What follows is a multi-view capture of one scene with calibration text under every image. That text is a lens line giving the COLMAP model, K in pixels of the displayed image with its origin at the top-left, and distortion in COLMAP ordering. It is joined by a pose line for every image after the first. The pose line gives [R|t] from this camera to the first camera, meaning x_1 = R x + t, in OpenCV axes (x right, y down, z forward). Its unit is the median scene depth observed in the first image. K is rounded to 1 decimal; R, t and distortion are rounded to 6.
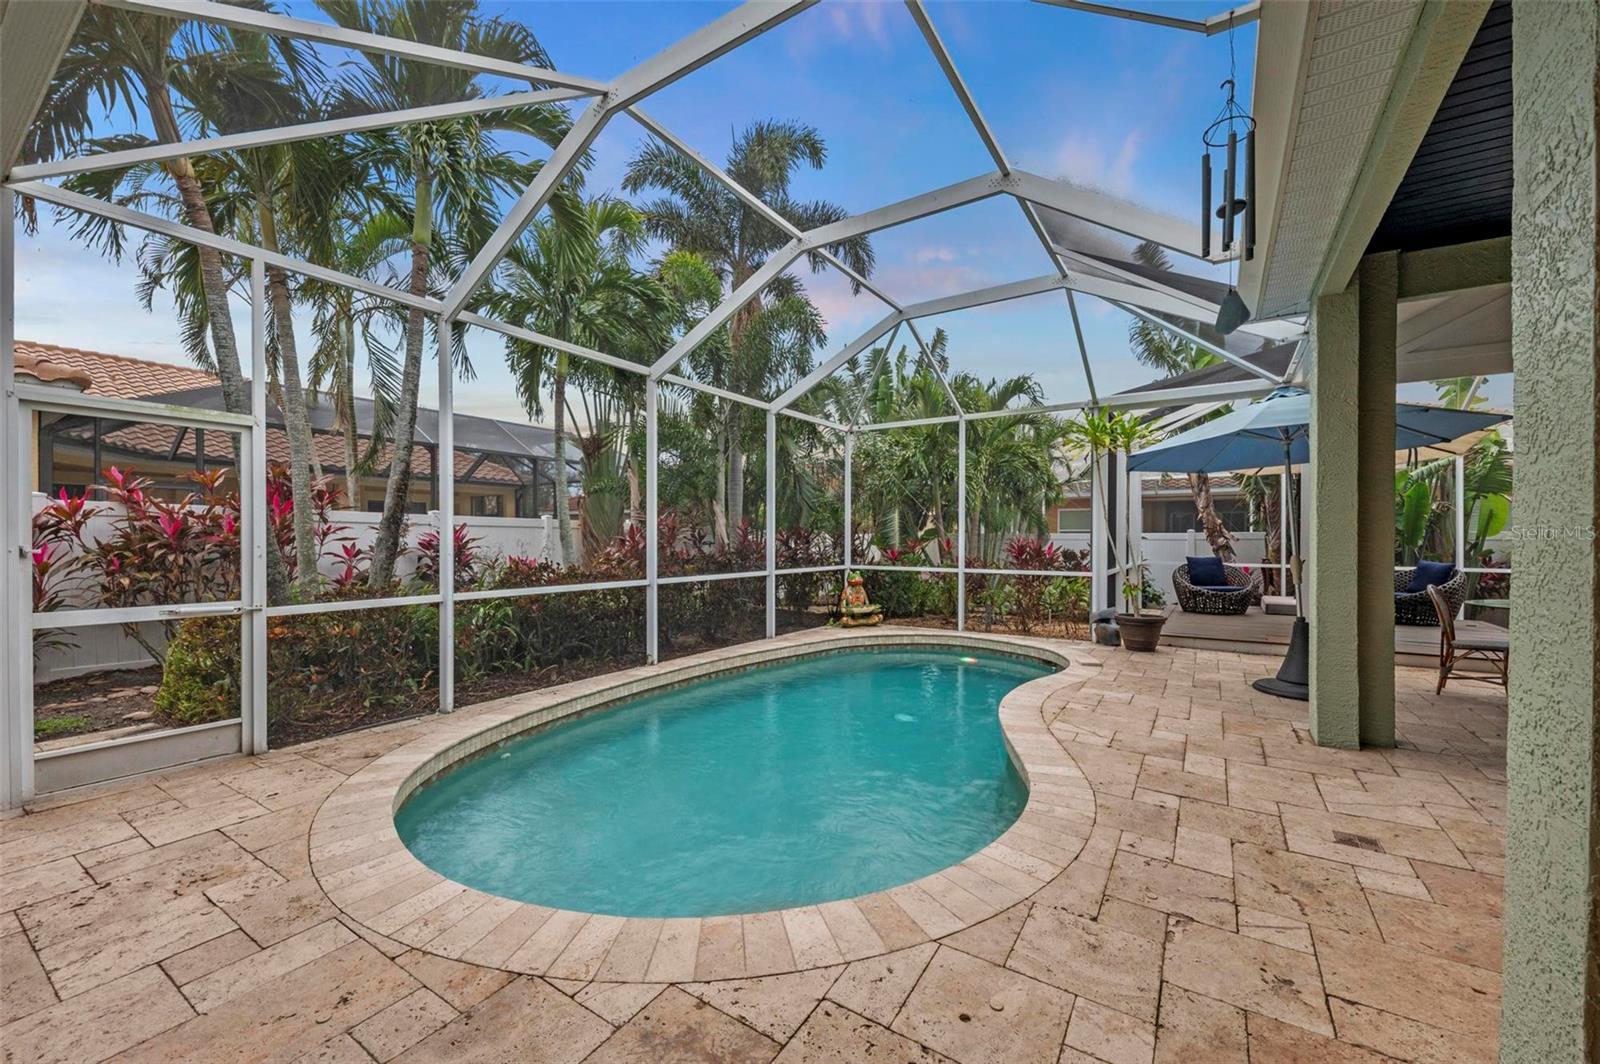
lens RADIAL K [[618.7, 0, 803.1], [0, 618.7, 535.6], [0, 0, 1]] dist [0.009454, -0.000163]
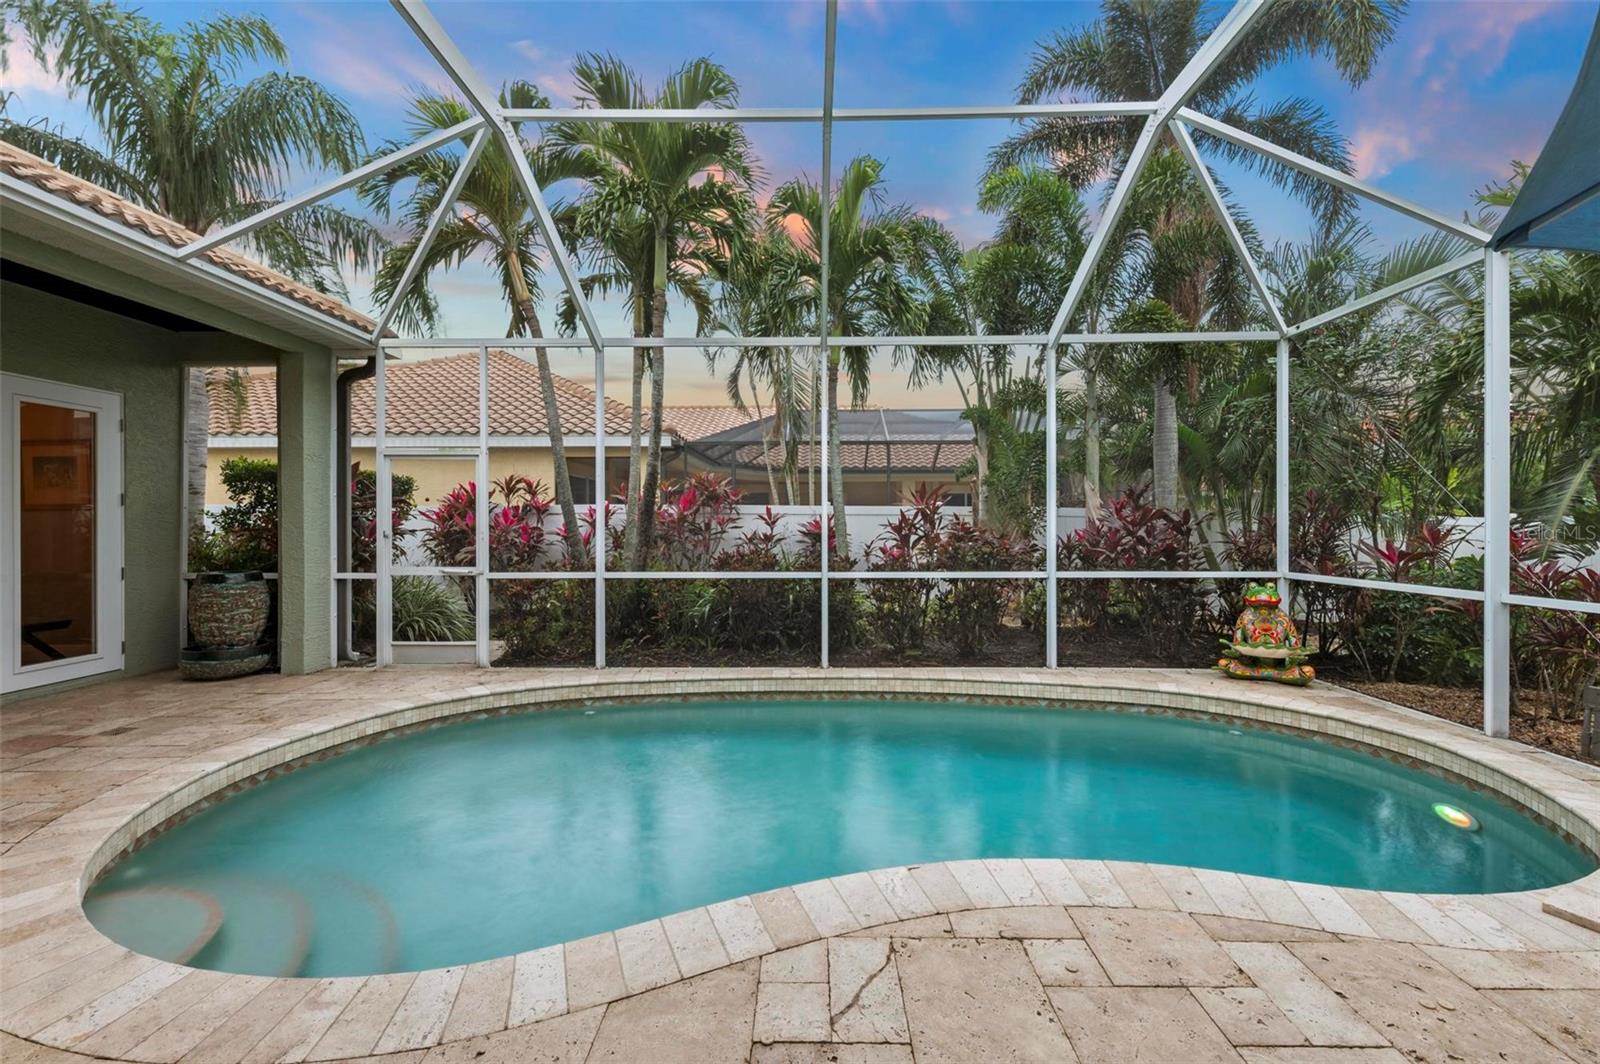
lens RADIAL K [[635.2, 0, 803.1], [0, 635.2, 523.8], [0, 0, 1]] dist [0.009915, -0.000032]
pose [[0.539770, -0.004566, -0.841800, 0.528260], [0.006551, 0.999978, -0.001224, 0.001564], [0.841787, -0.004855, 0.539788, 0.491580]]
